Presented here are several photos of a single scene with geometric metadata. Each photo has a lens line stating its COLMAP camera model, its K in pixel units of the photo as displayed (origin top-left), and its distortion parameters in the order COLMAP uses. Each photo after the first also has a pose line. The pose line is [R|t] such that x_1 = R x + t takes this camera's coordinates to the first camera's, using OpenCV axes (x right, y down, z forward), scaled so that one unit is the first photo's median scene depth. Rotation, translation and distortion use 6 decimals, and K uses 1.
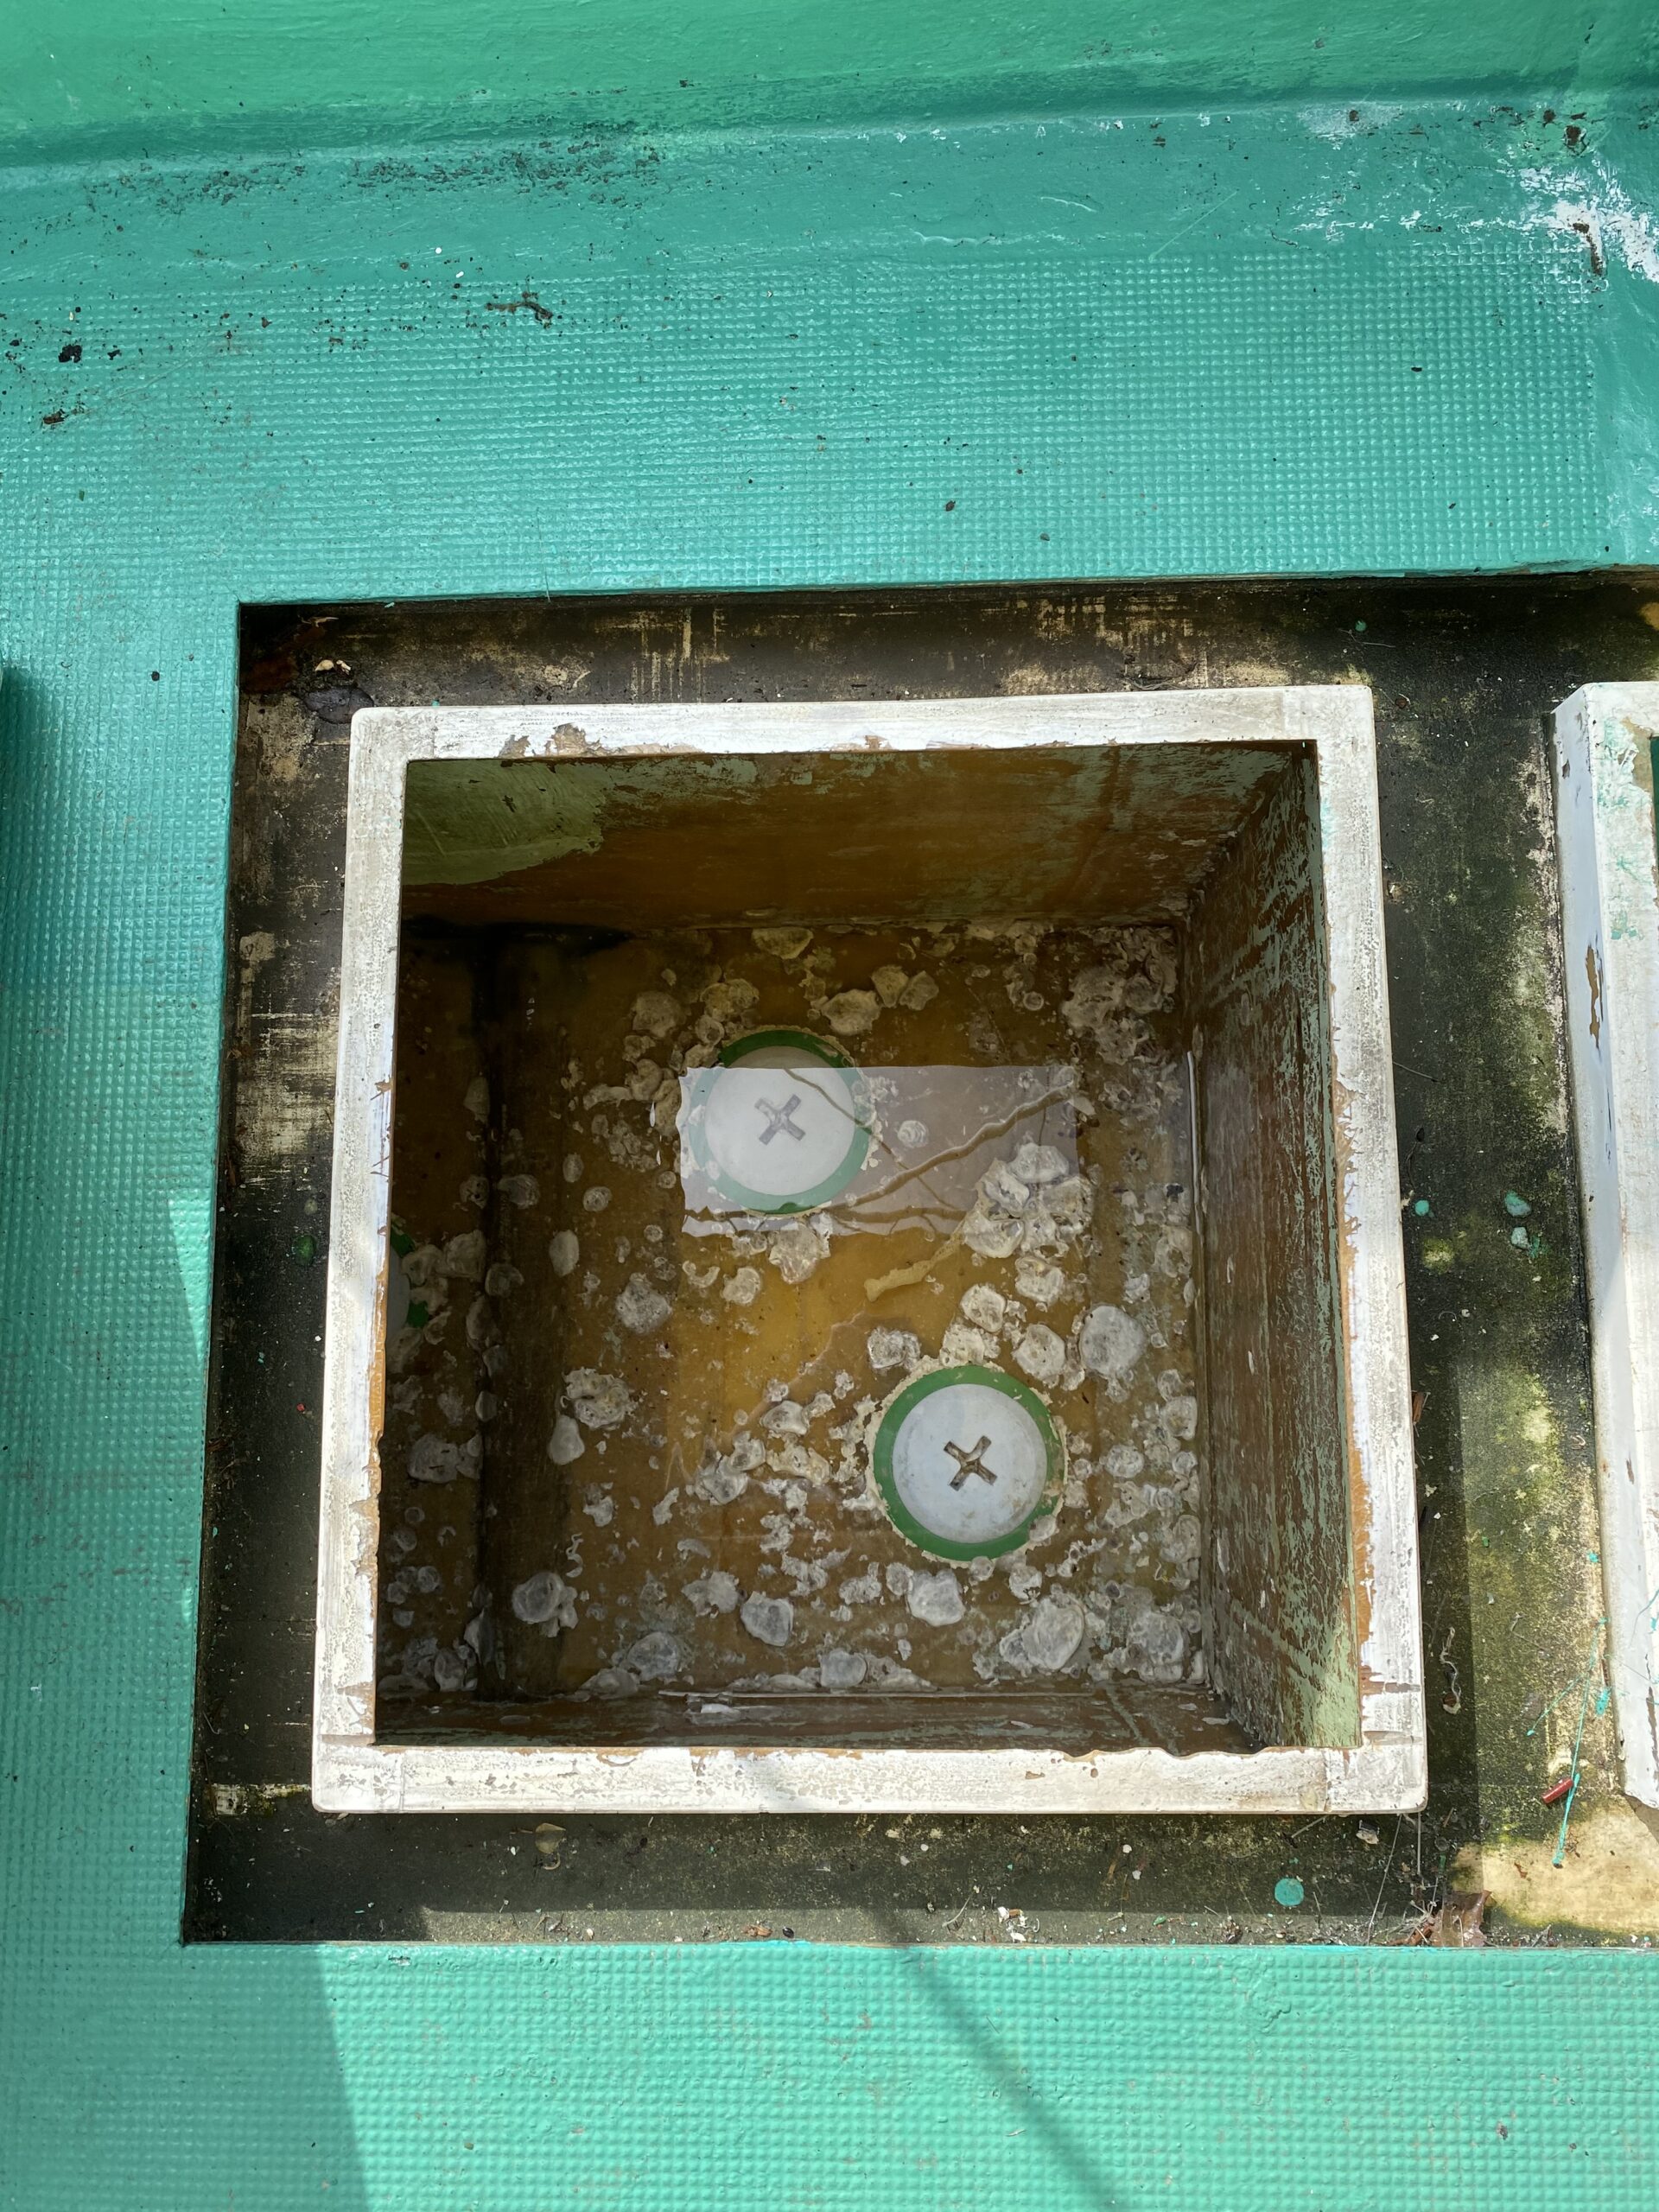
lens RADIAL K [[1688.4, 0, 834.1], [0, 1688.4, 1092.1], [0, 0, 1]] dist [0.009620, -0.001602]
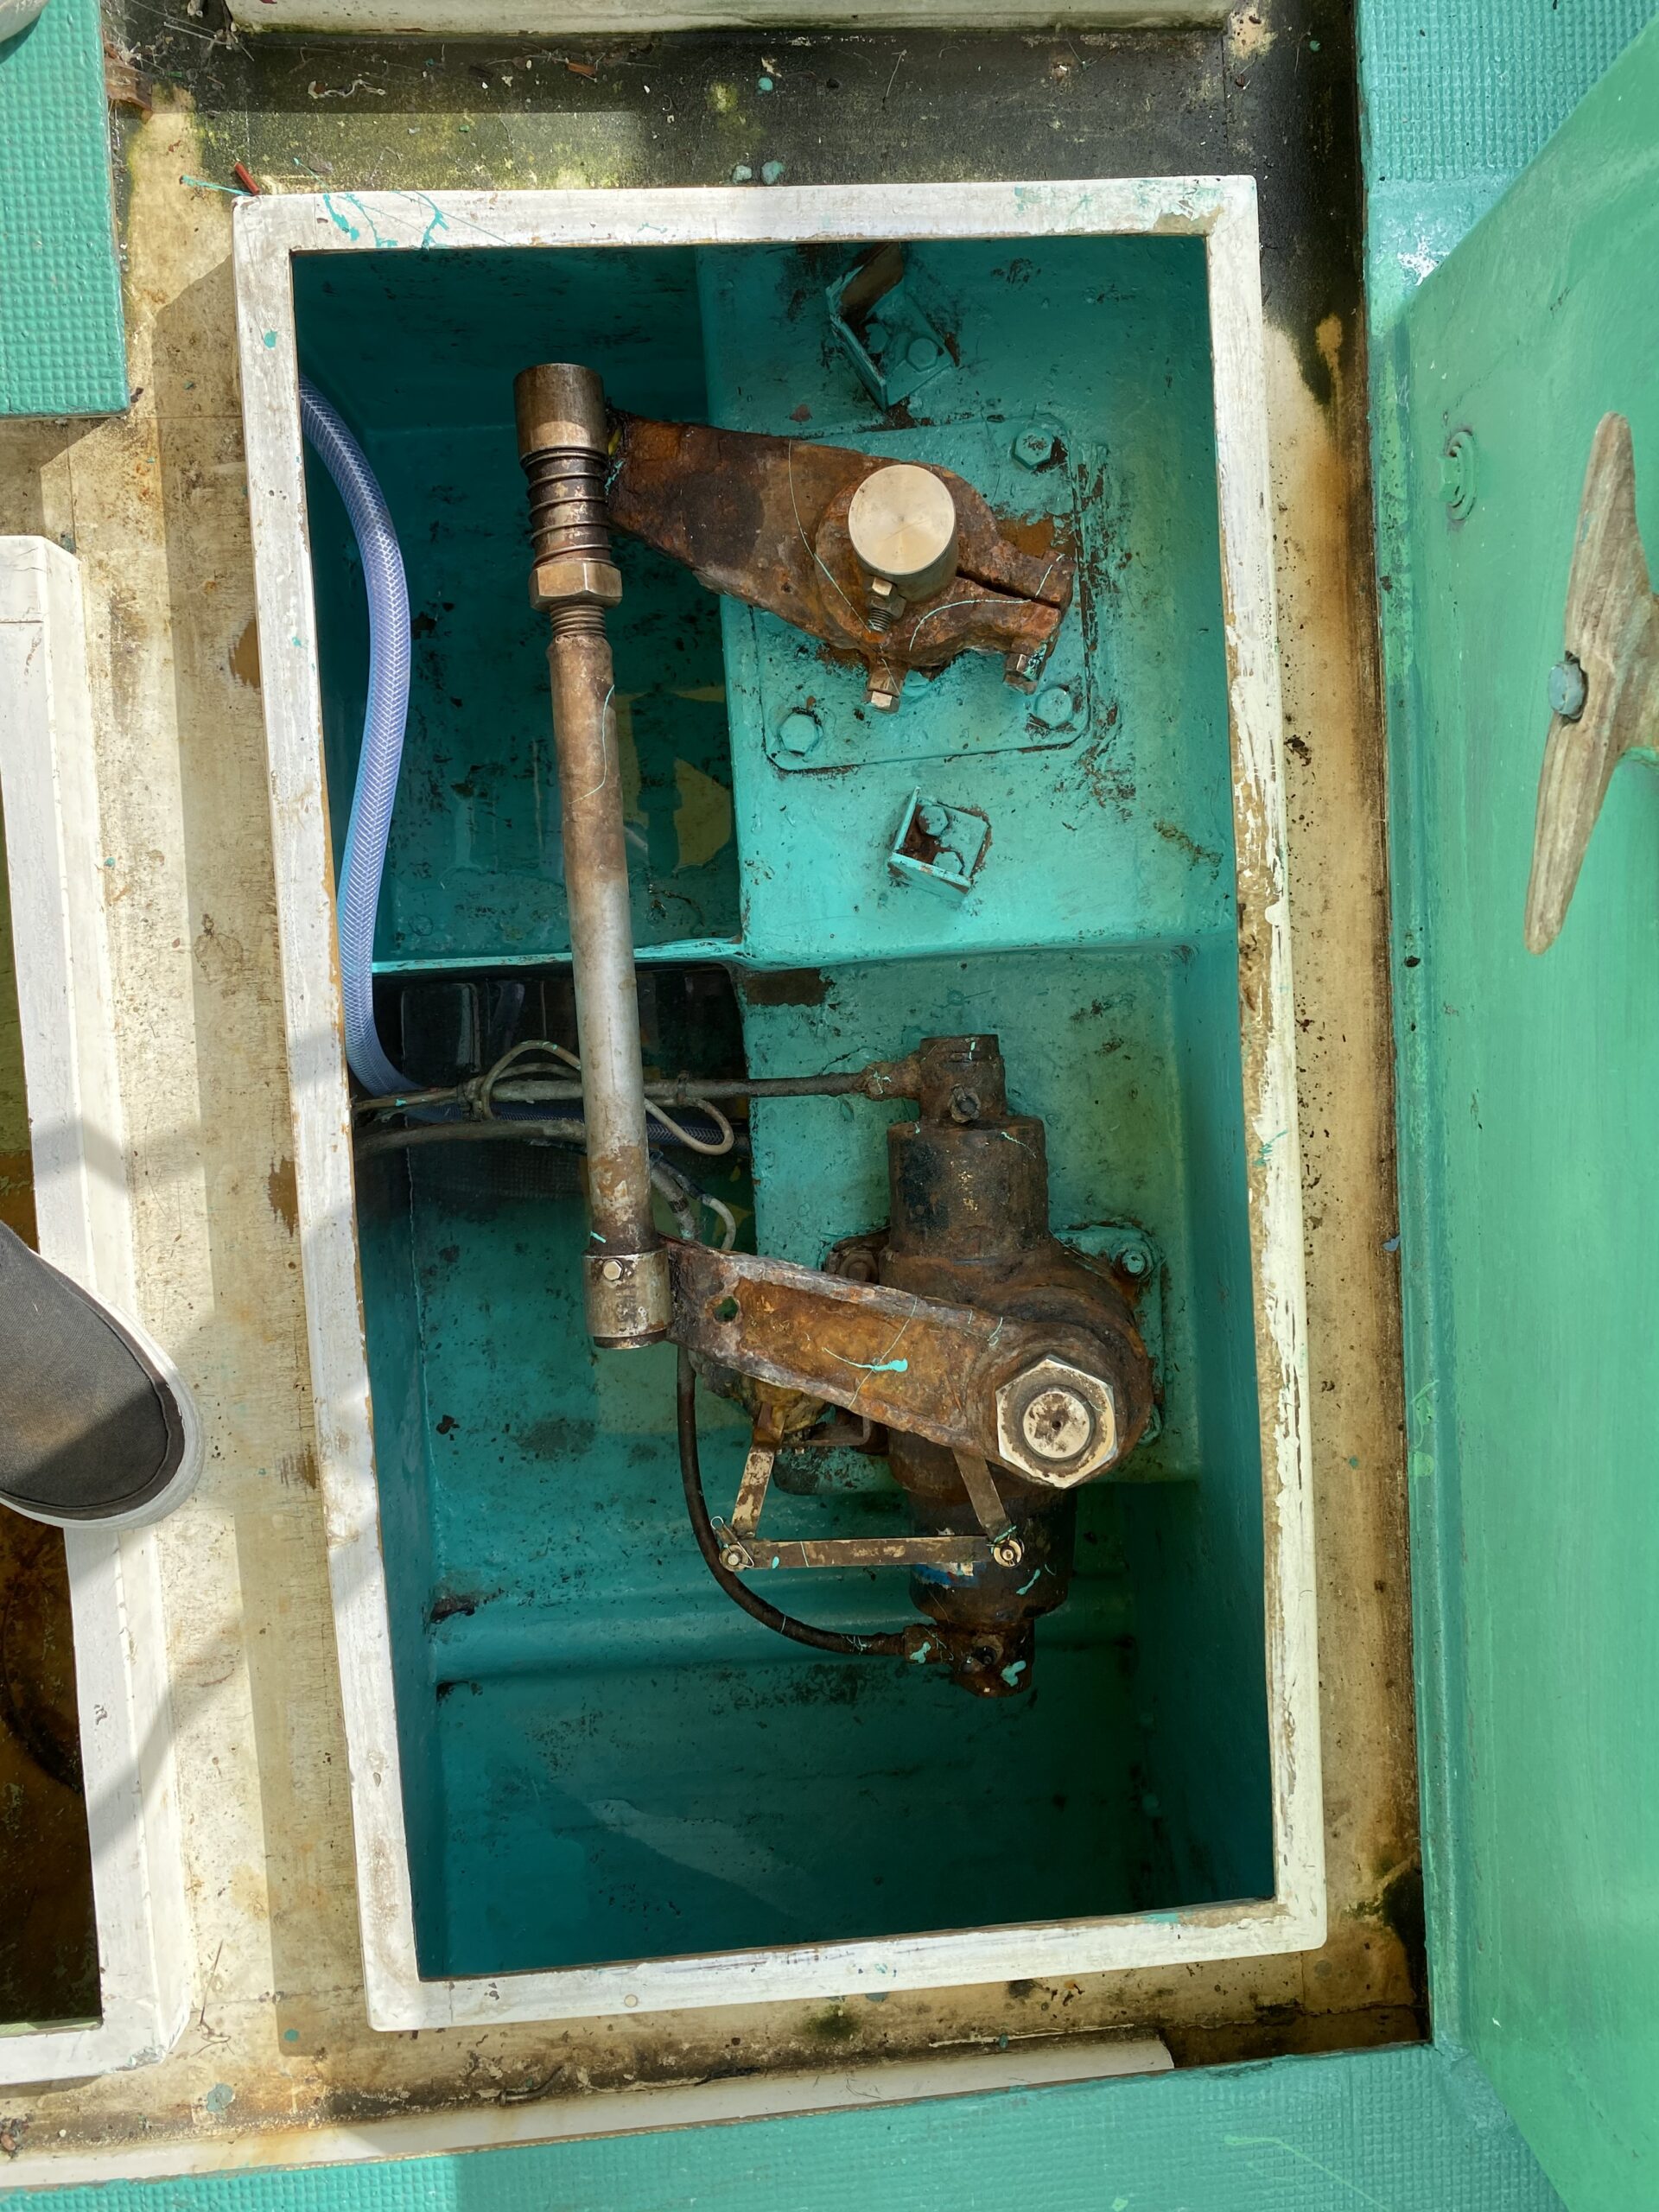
lens RADIAL K [[1688.4, 0, 834.1], [0, 1688.4, 1092.1], [0, 0, 1]] dist [0.009620, -0.001602]
pose [[0.037202, 0.994420, 0.098717, 0.921600], [-0.997715, 0.031386, 0.059833, -0.020779], [0.056400, -0.100717, 0.993315, -0.145852]]
